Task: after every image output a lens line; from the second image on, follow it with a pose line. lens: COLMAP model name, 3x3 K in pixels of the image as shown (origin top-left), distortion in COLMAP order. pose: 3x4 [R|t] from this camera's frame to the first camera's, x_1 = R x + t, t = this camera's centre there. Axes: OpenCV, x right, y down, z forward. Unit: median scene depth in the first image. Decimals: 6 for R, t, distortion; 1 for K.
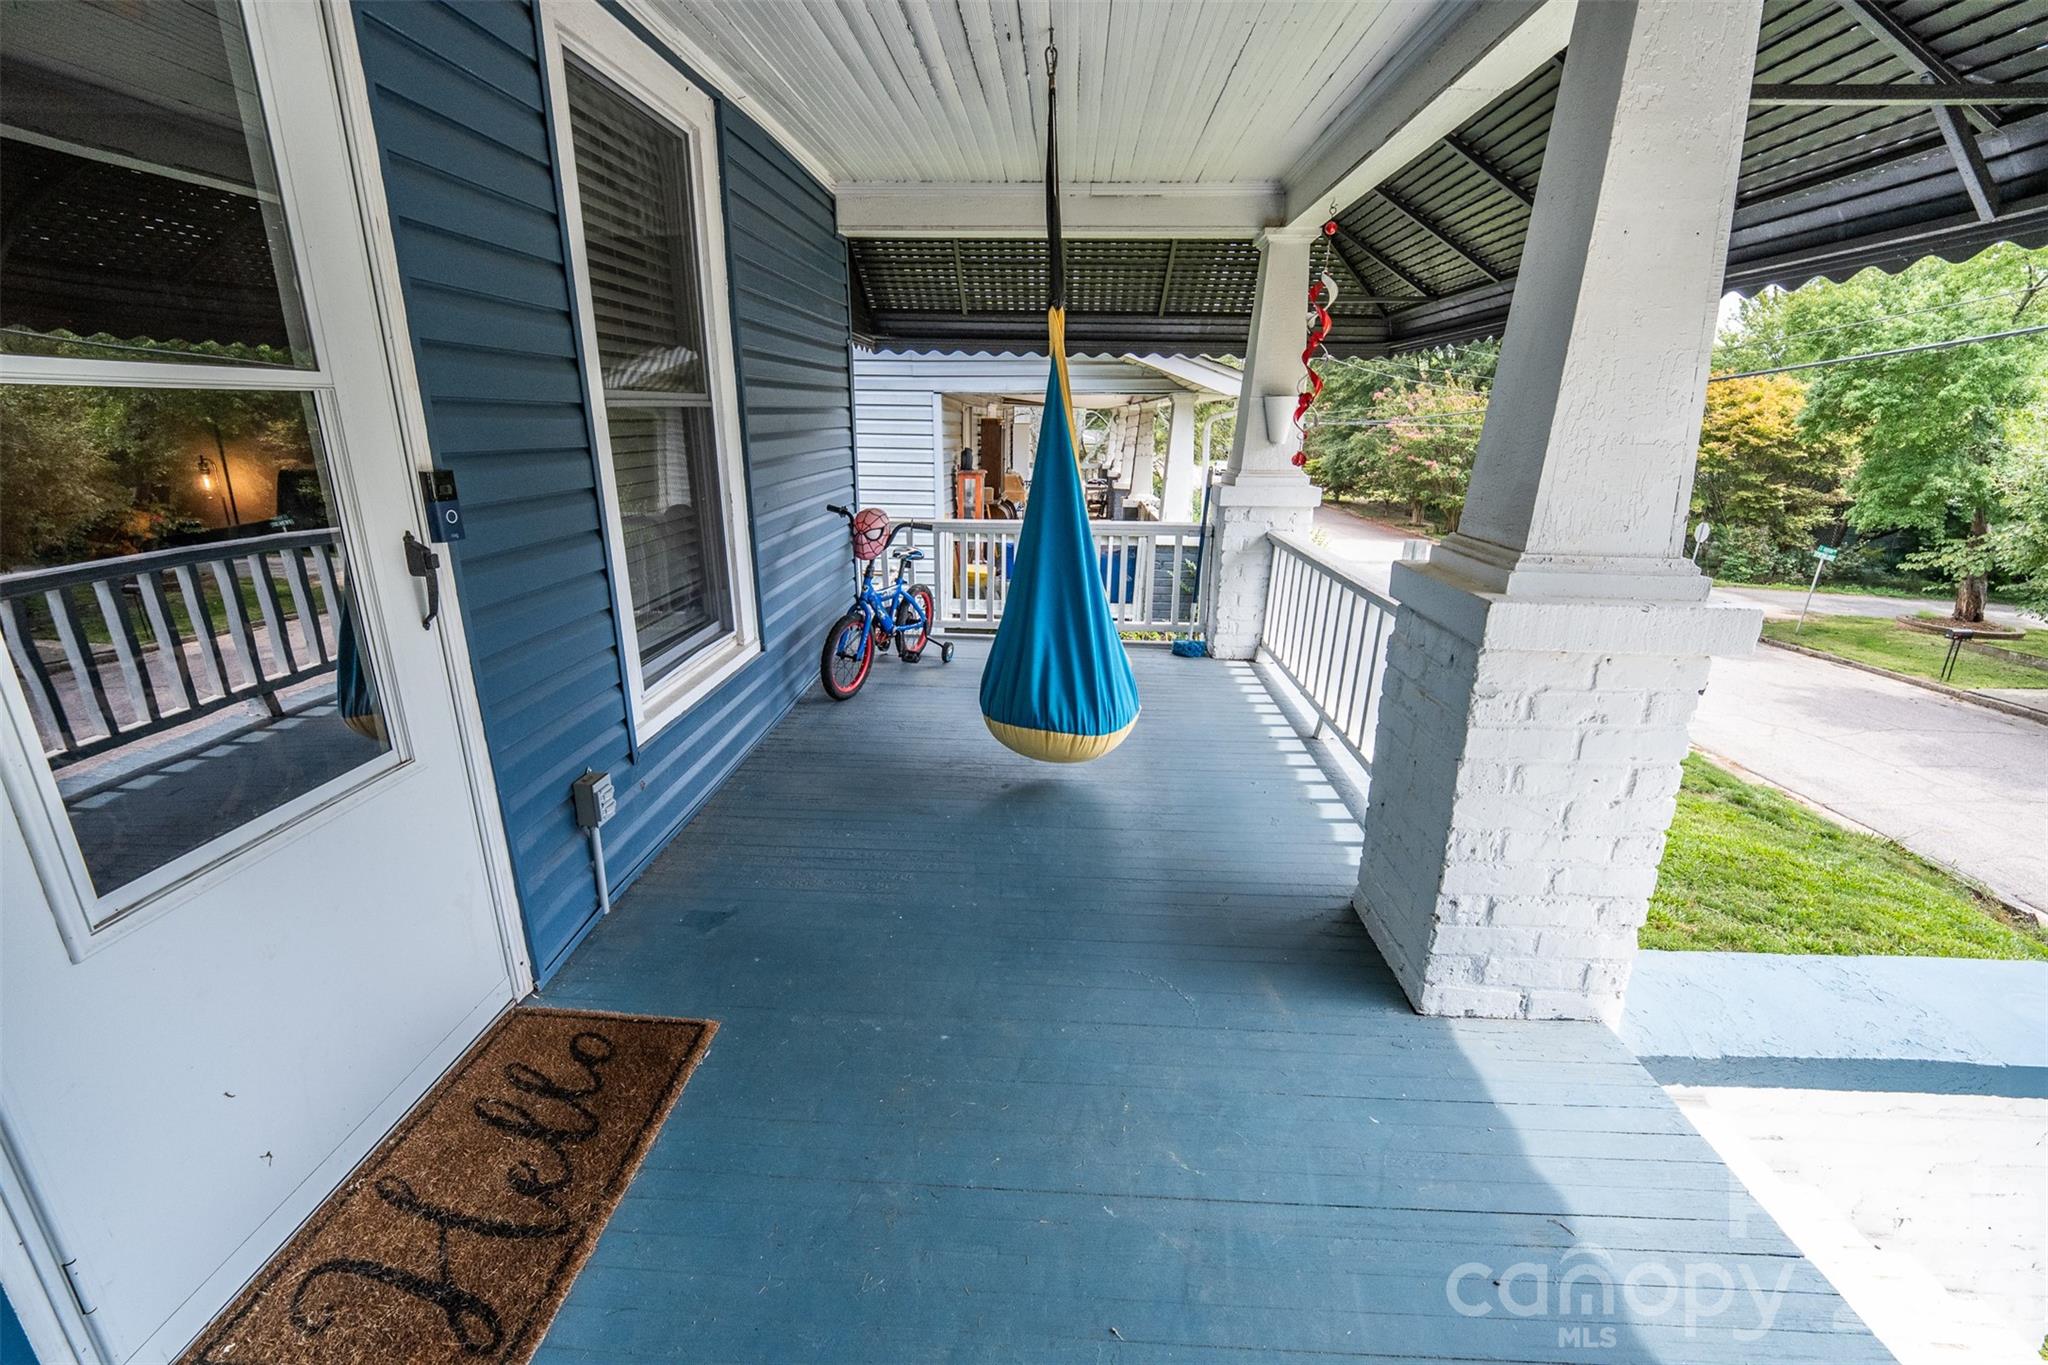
lens RADIAL K [[854.4, 0, 1054.5], [0, 854.4, 688.3], [0, 0, 1]] dist [-0.014537, -0.004402]
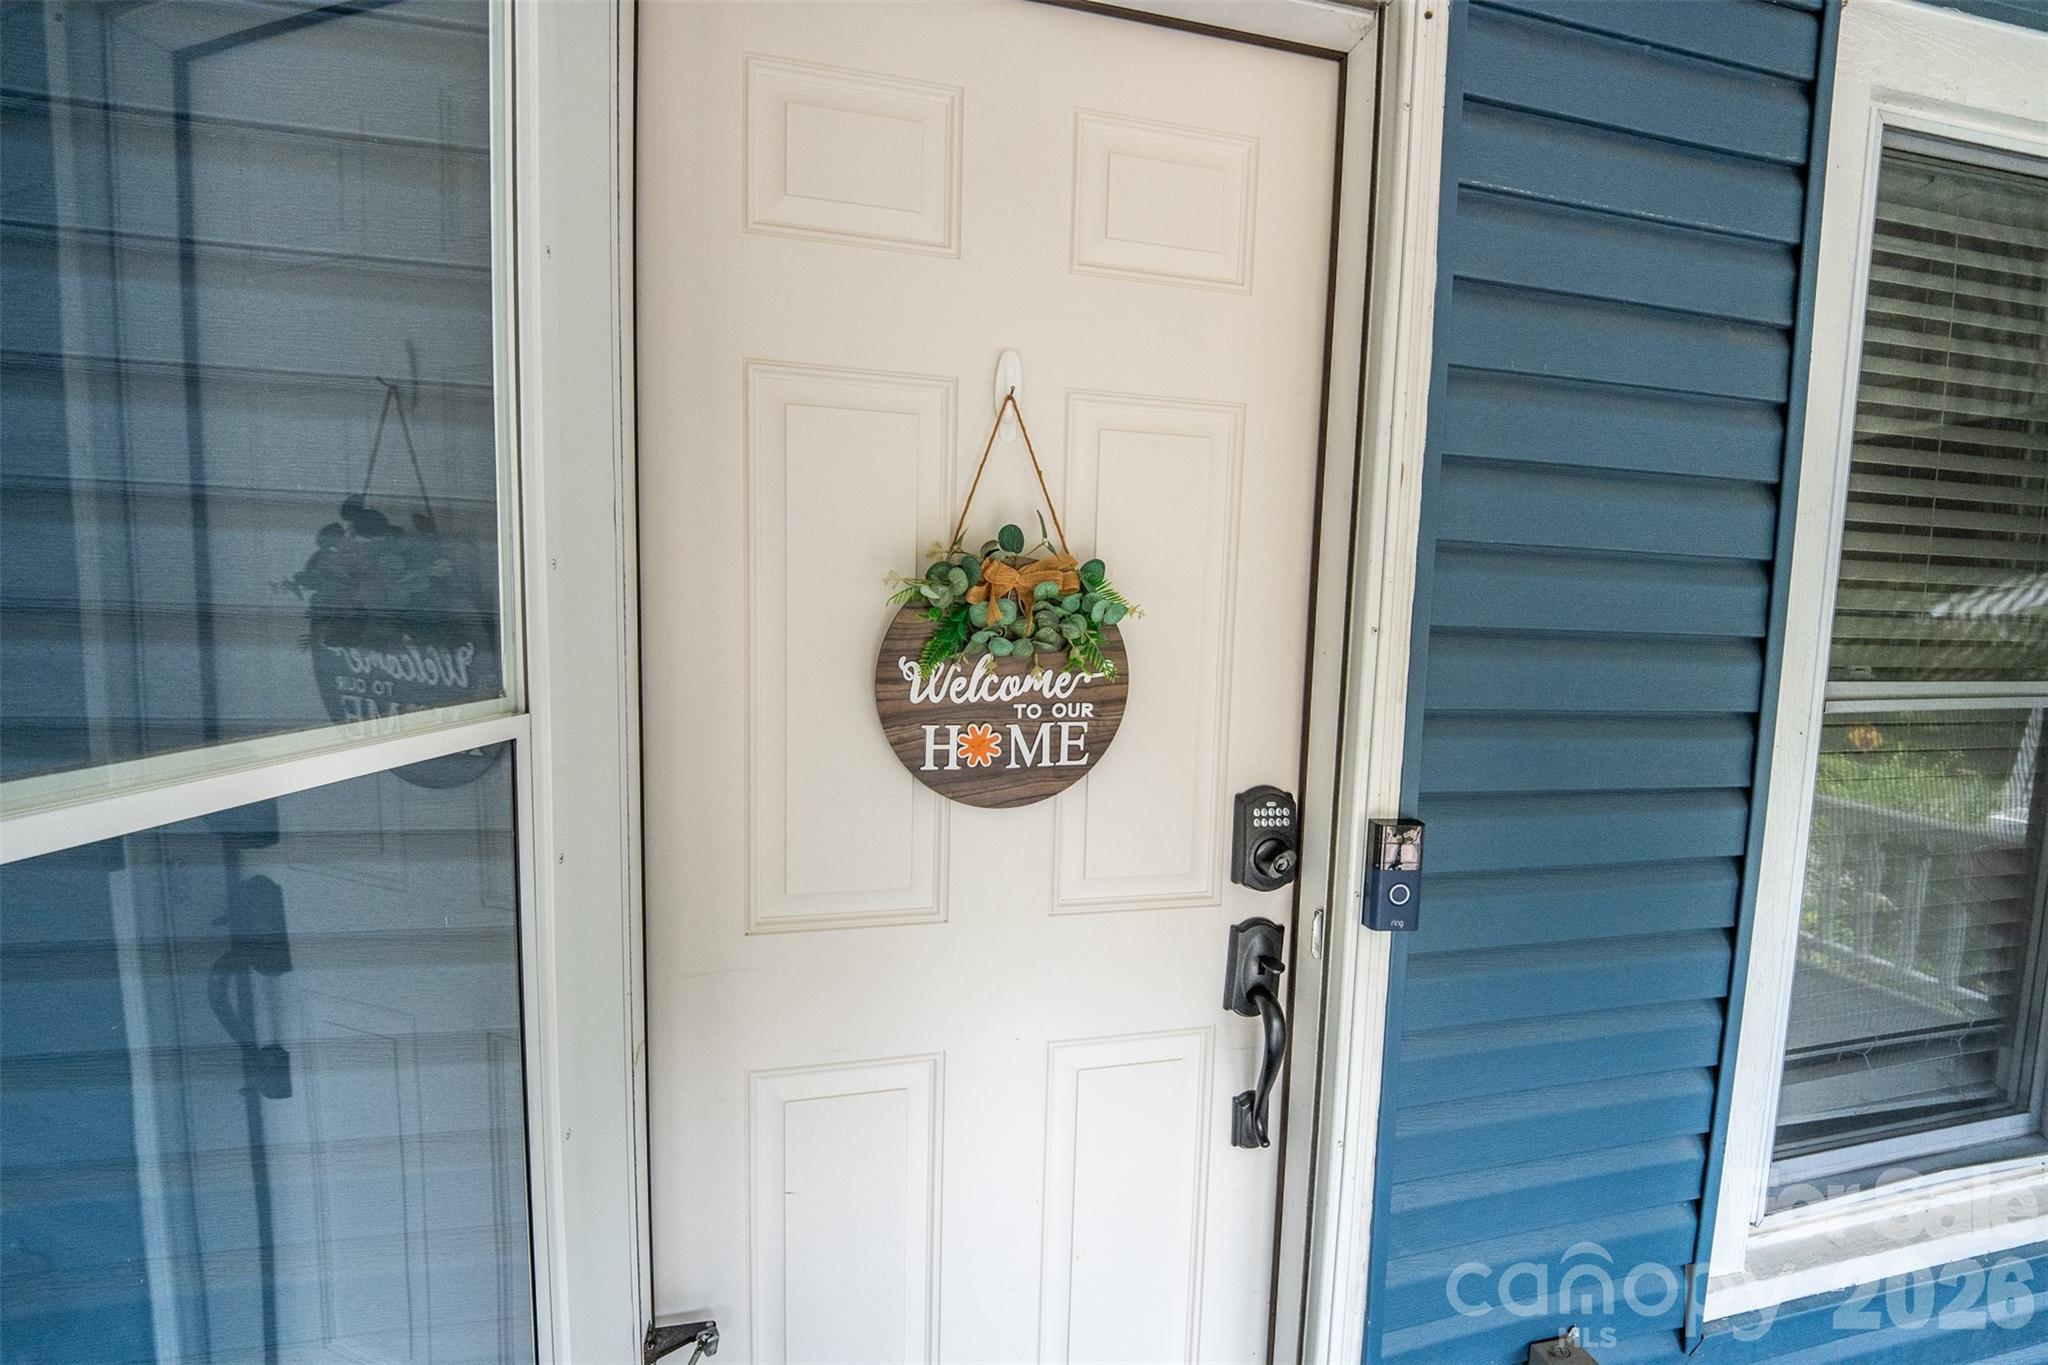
lens RADIAL K [[854.4, 0, 1005.9], [0, 854.4, 677.0], [0, 0, 1]] dist [-0.014537, -0.004402]
pose [[0.240683, 0.078165, -0.967451, -0.121236], [-0.318235, 0.948008, -0.002577, -0.173267], [0.916950, 0.308497, 0.253045, 0.345659]]
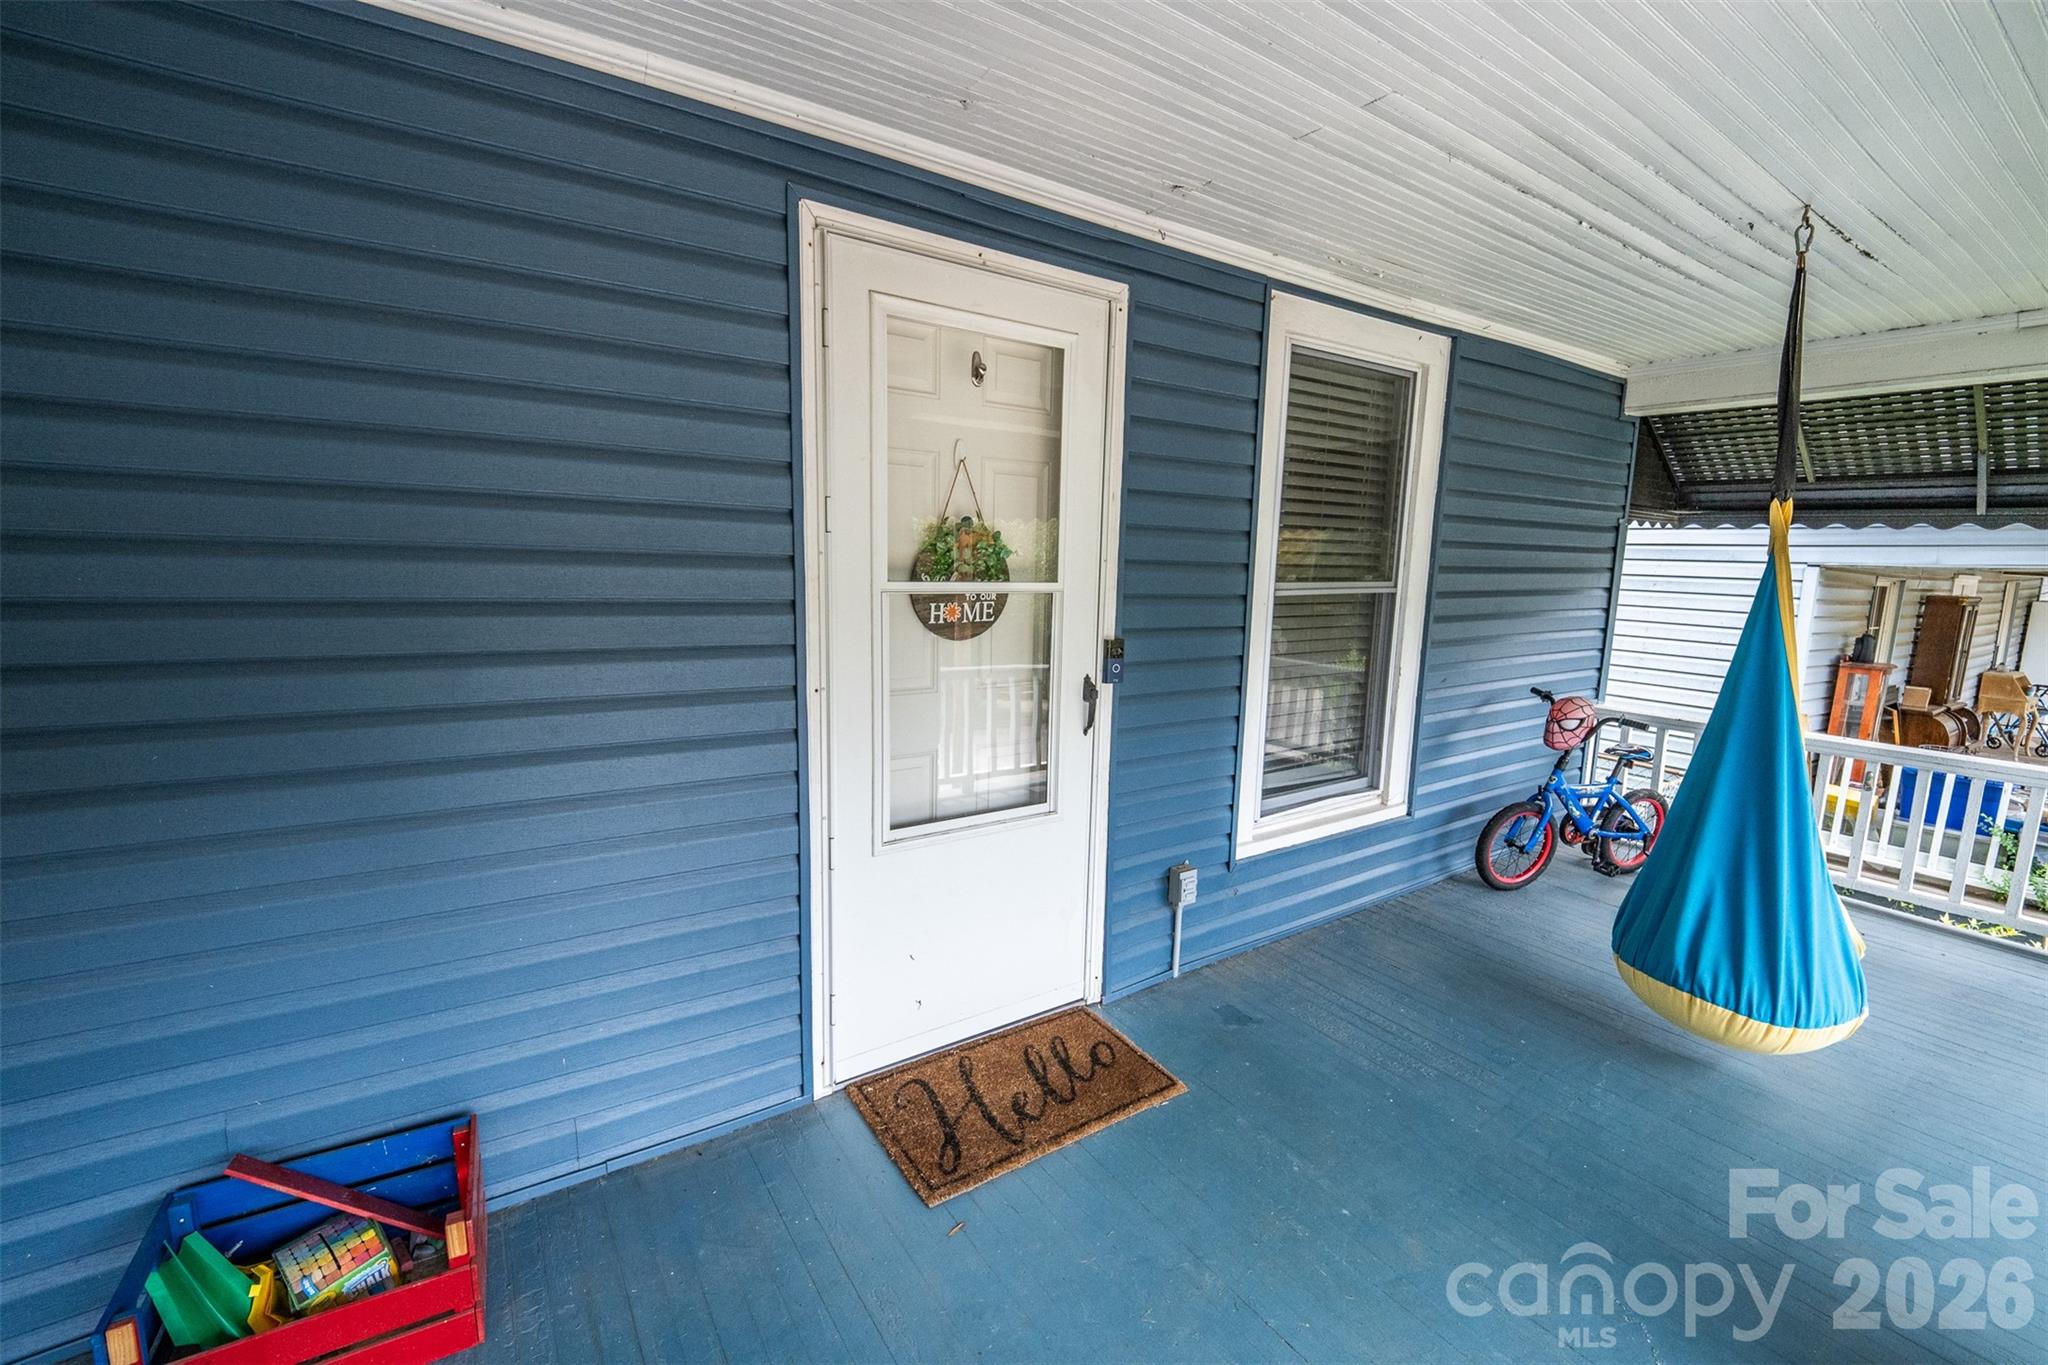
lens RADIAL K [[854.4, 0, 1011.7], [0, 854.4, 680.3], [0, 0, 1]] dist [-0.014537, -0.004402]
pose [[0.574138, 0.119961, -0.809923, 0.299999], [-0.265128, 0.963149, -0.045287, -0.039034], [0.774644, 0.240734, 0.584785, -0.041659]]
